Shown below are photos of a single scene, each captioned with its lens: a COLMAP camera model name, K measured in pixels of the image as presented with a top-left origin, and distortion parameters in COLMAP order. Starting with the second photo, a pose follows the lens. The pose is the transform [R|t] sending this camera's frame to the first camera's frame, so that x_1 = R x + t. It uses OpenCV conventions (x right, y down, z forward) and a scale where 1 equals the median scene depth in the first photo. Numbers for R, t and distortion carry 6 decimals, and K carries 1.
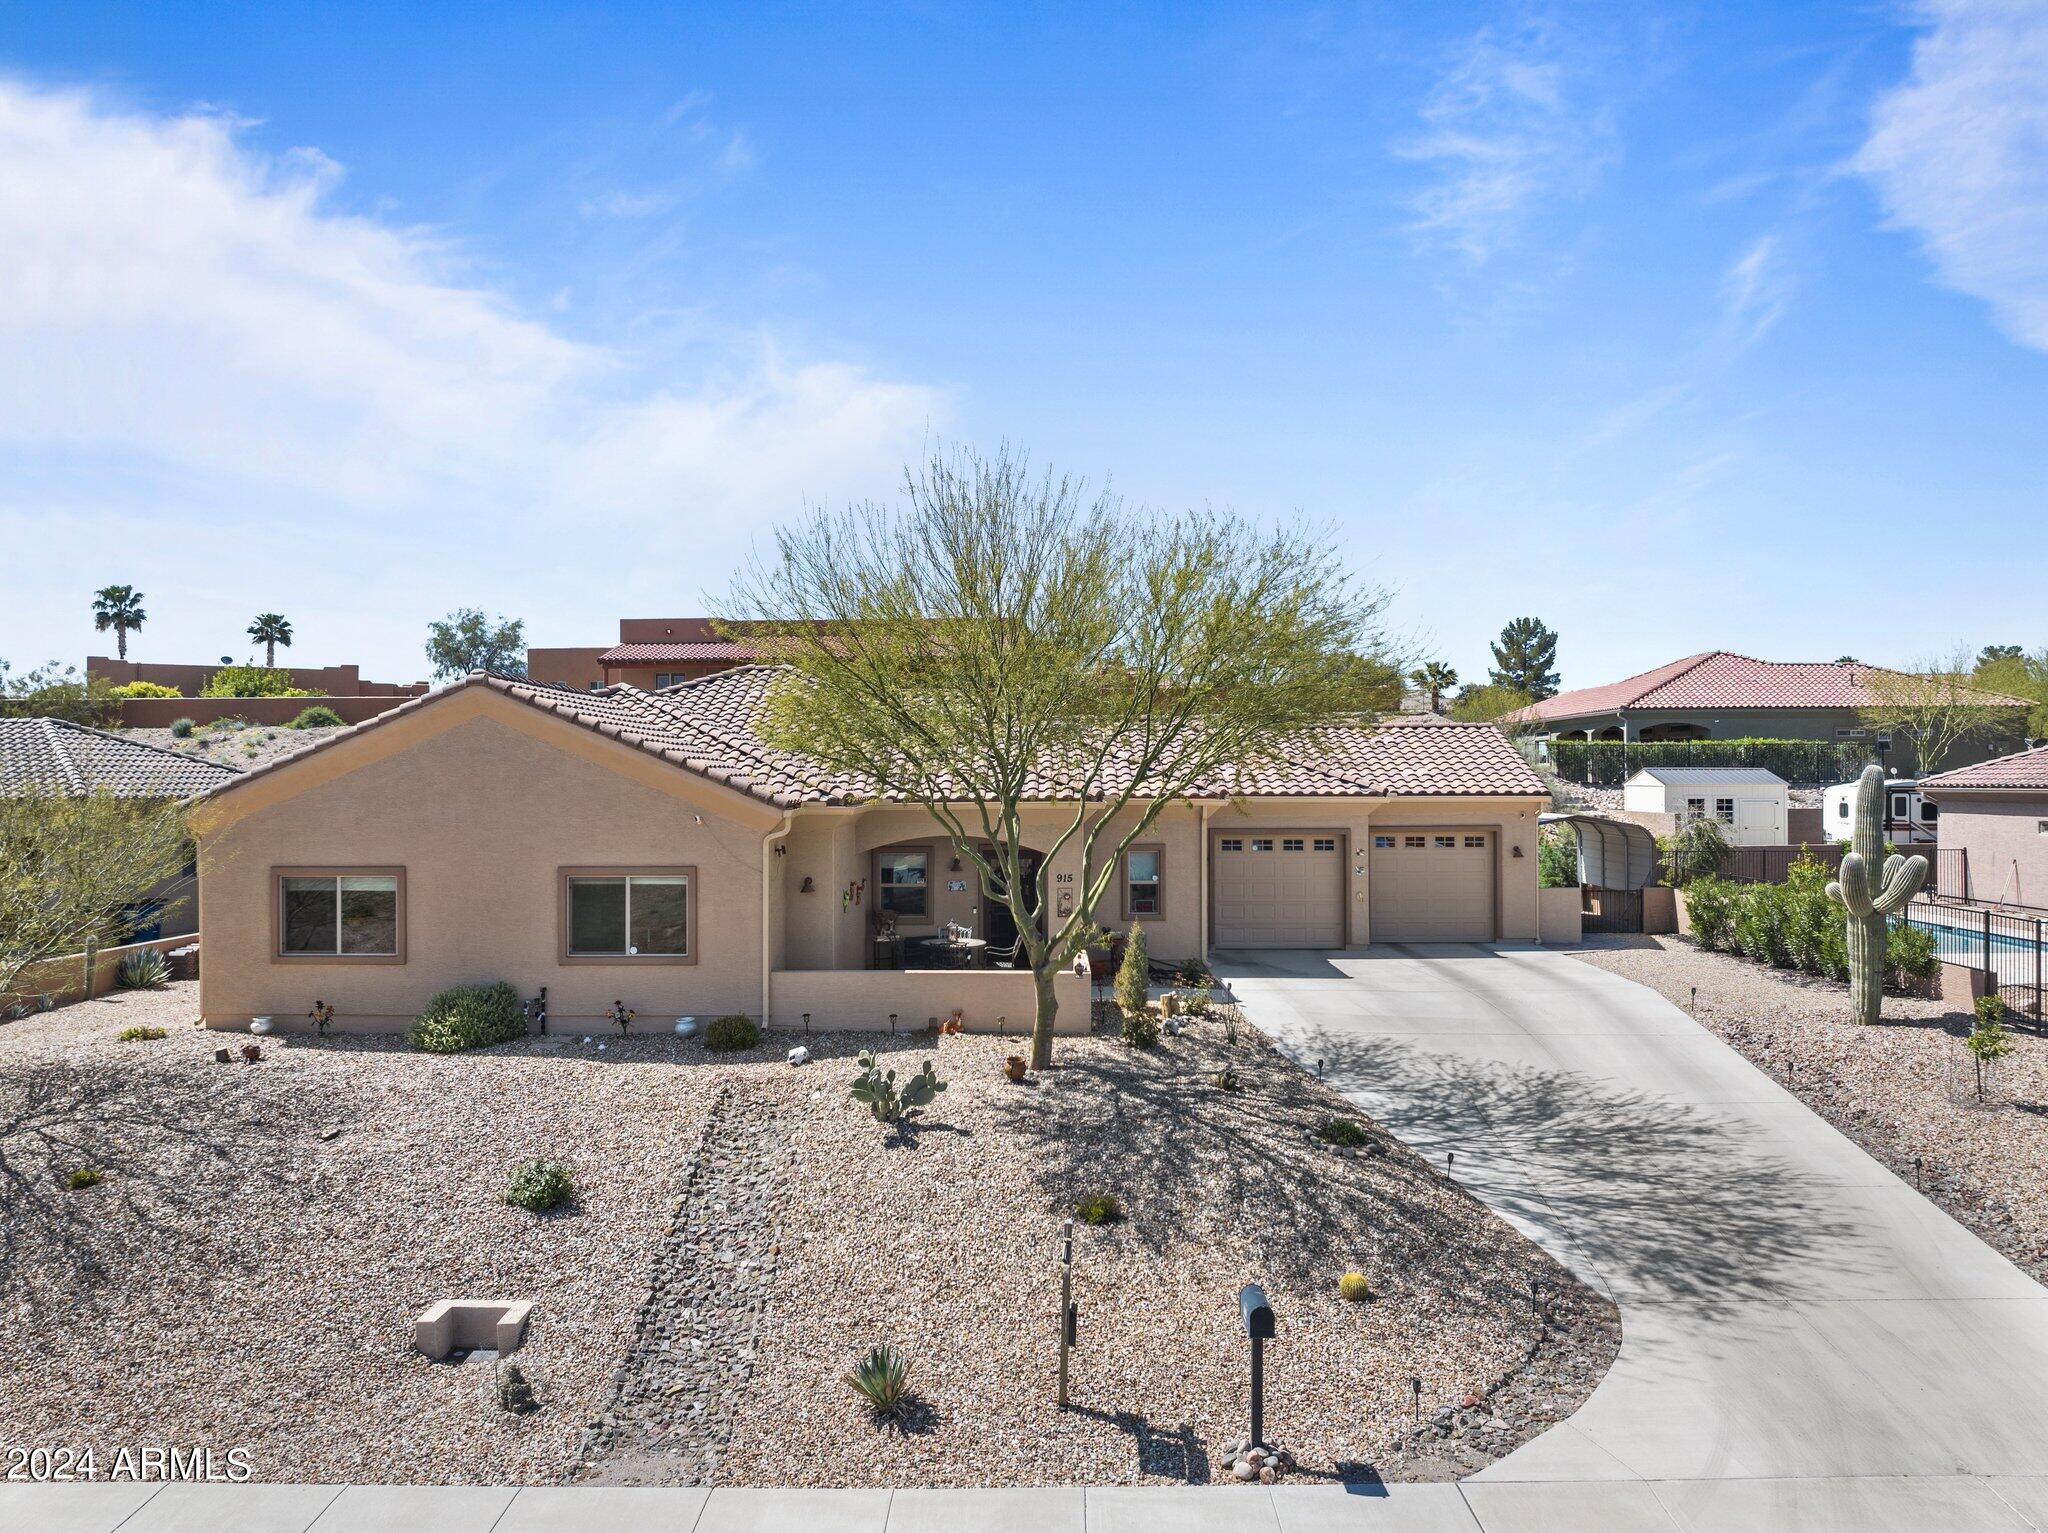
lens RADIAL K [[1424.9, 0, 1026.0], [0, 1424.9, 756.6], [0, 0, 1]] dist [-0.002365, -0.000271]
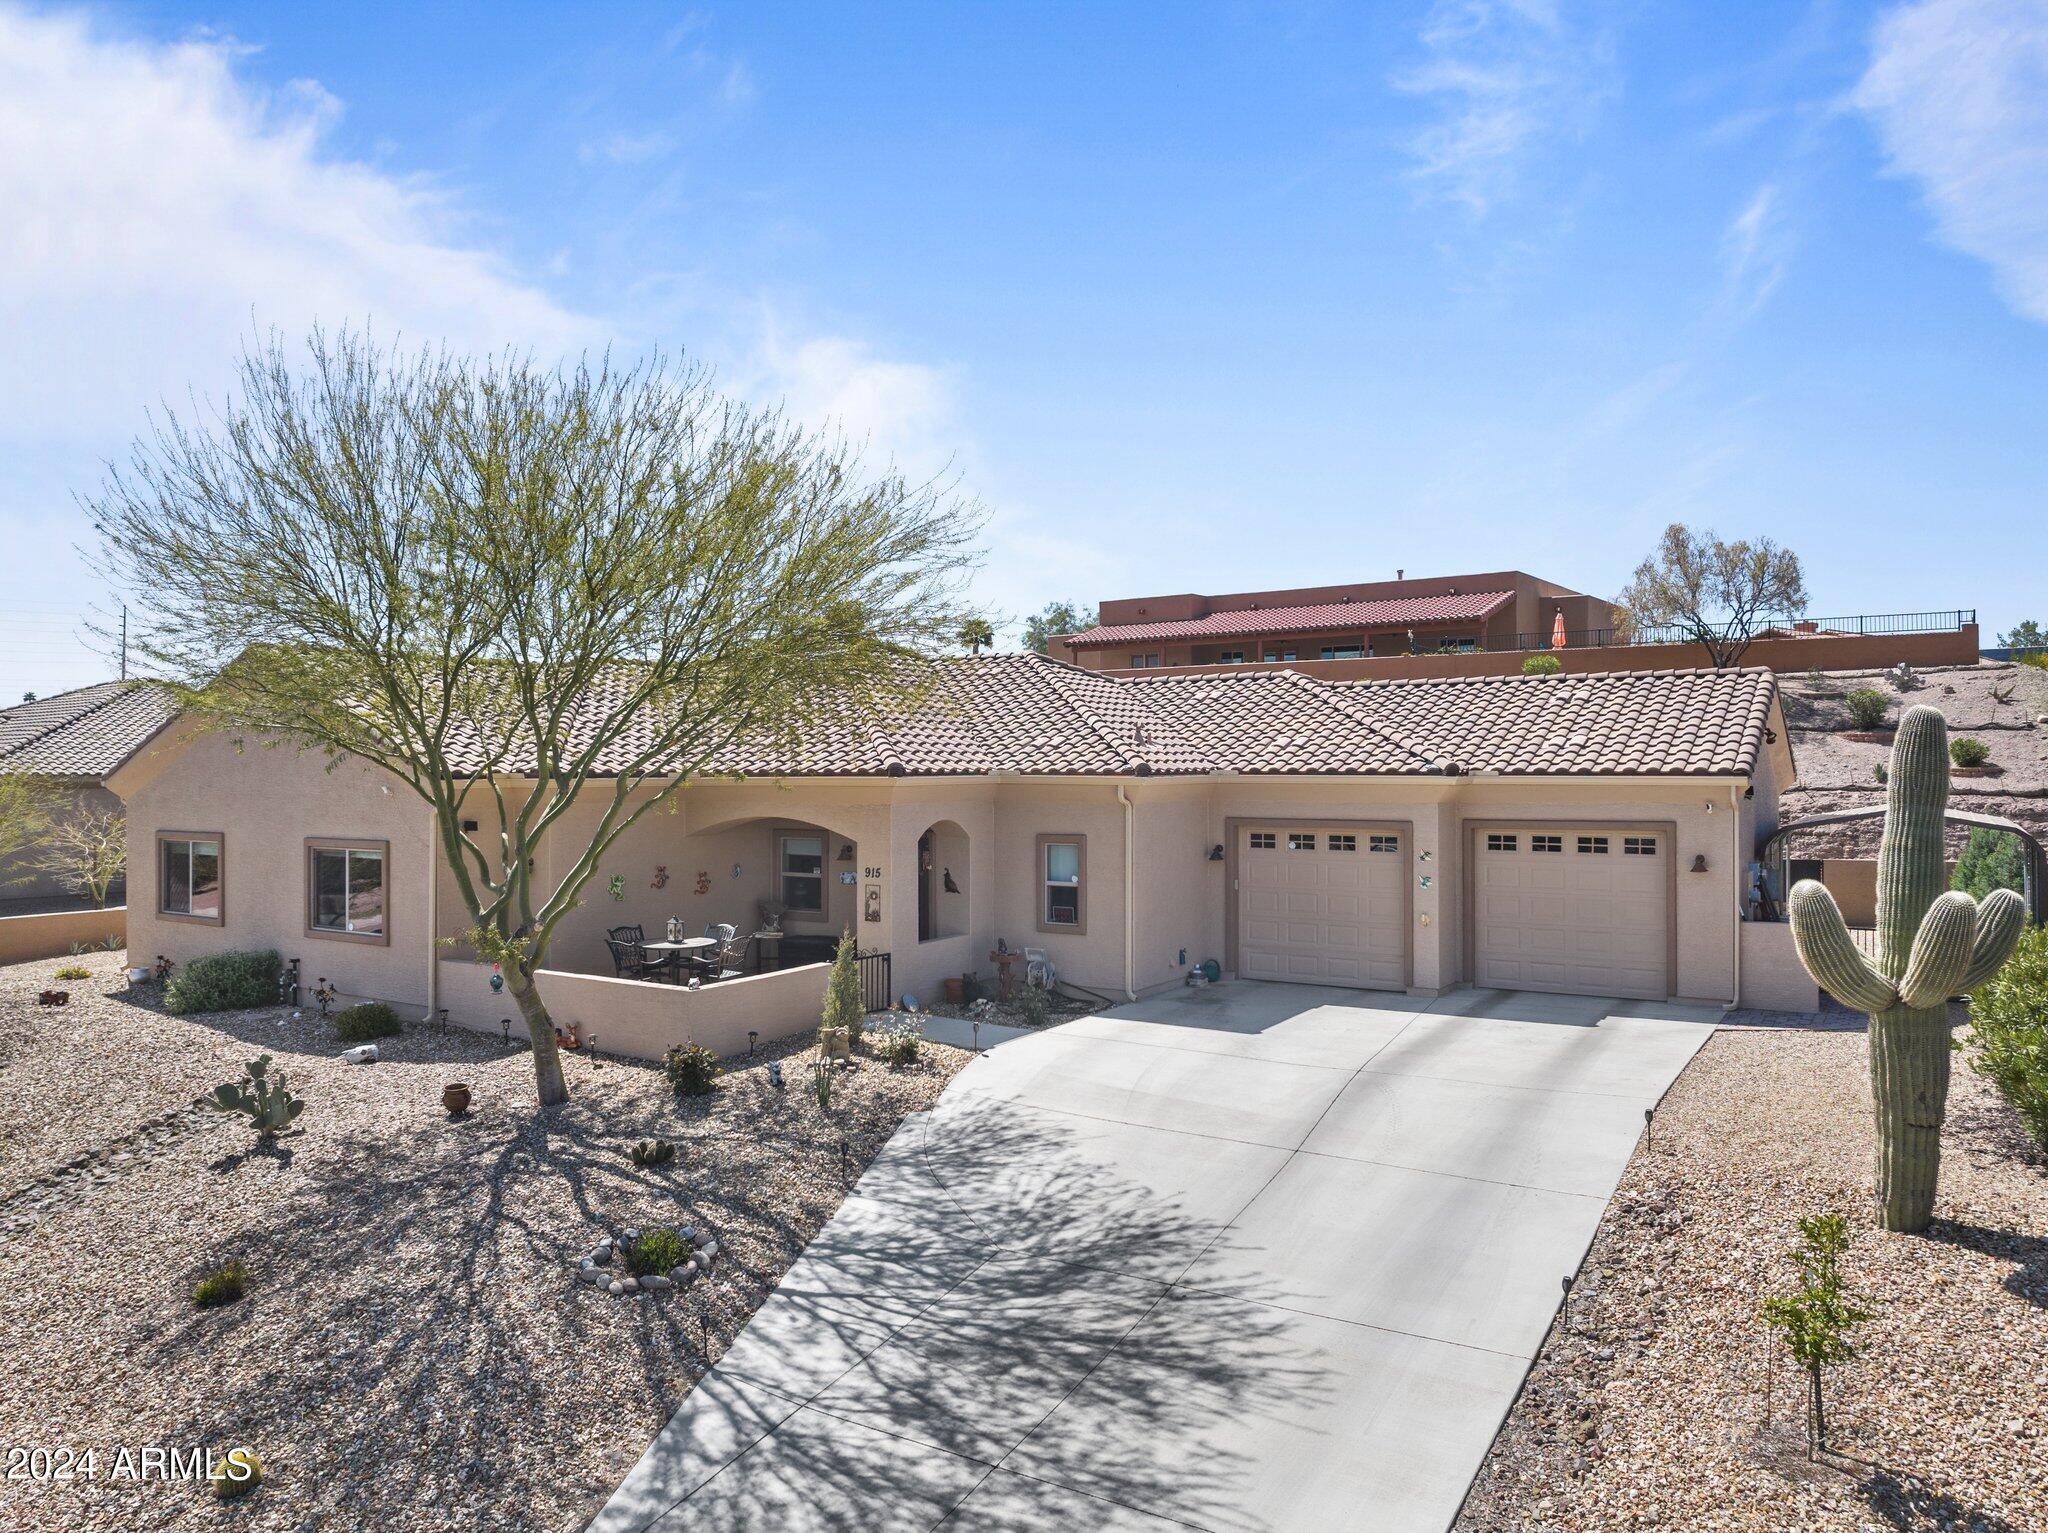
lens RADIAL K [[1413.9, 0, 1020.0], [0, 1413.9, 780.6], [0, 0, 1]] dist [-0.003302, -0.000618]
pose [[0.837571, 0.004954, -0.546306, 0.463235], [0.008029, 0.999739, 0.021376, 0.015160], [0.546270, -0.022290, 0.837313, 0.334082]]
